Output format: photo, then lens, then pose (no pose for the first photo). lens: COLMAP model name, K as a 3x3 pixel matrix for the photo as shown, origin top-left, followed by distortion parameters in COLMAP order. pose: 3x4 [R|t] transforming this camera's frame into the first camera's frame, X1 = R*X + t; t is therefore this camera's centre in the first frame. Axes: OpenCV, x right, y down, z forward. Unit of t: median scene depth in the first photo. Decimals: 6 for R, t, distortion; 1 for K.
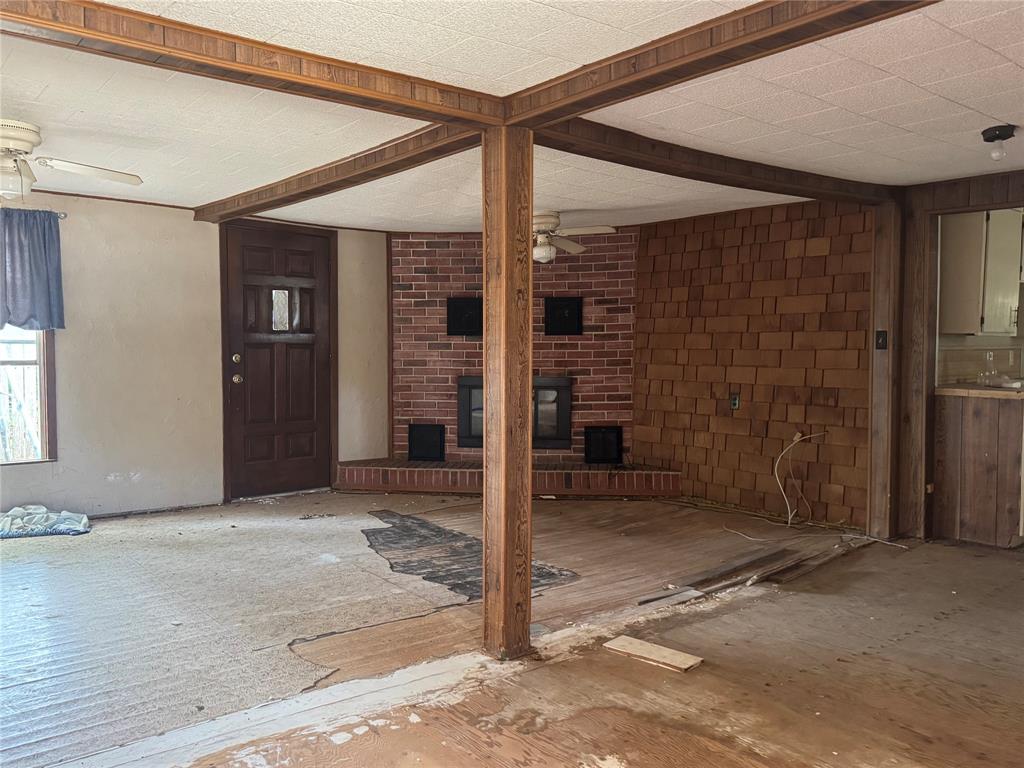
lens RADIAL K [[810.6, 0, 533.0], [0, 810.6, 382.3], [0, 0, 1]] dist [0.002330, -0.001028]
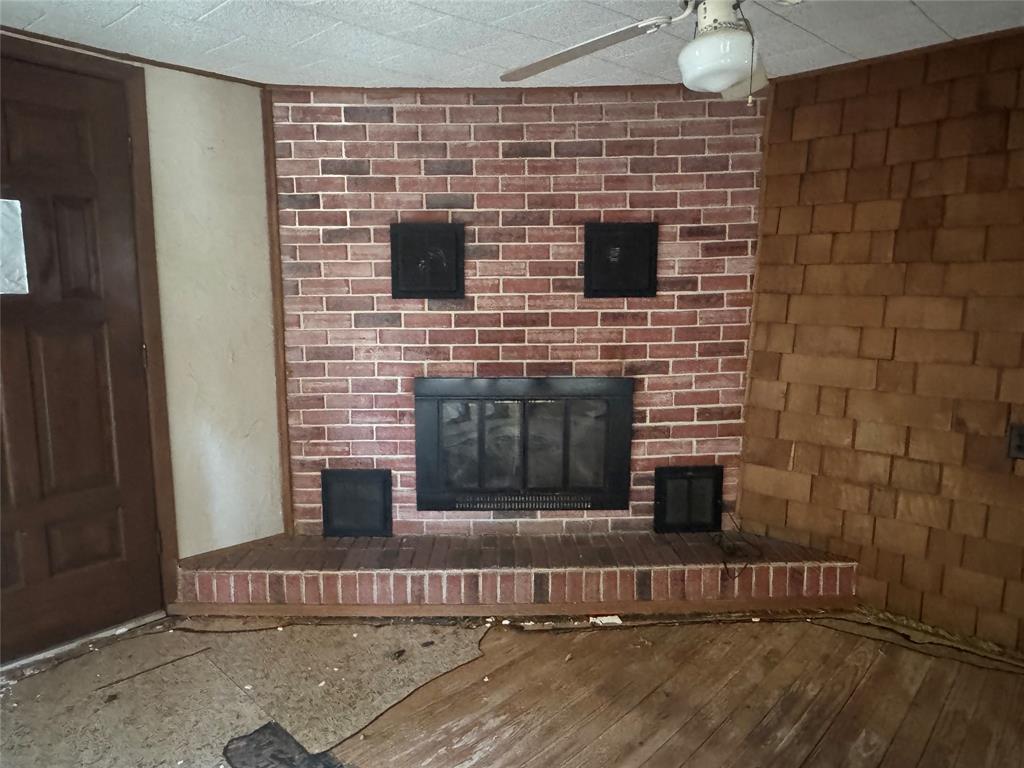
lens RADIAL K [[676.1, 0, 512.0], [0, 676.1, 384.0], [0, 0, 1]] dist [-0.044098, 0.033435]
pose [[0.993408, -0.020047, 0.112863, -0.081307], [0.009274, 0.995416, 0.095187, -0.044919], [-0.114254, -0.093513, 0.989041, 0.577705]]
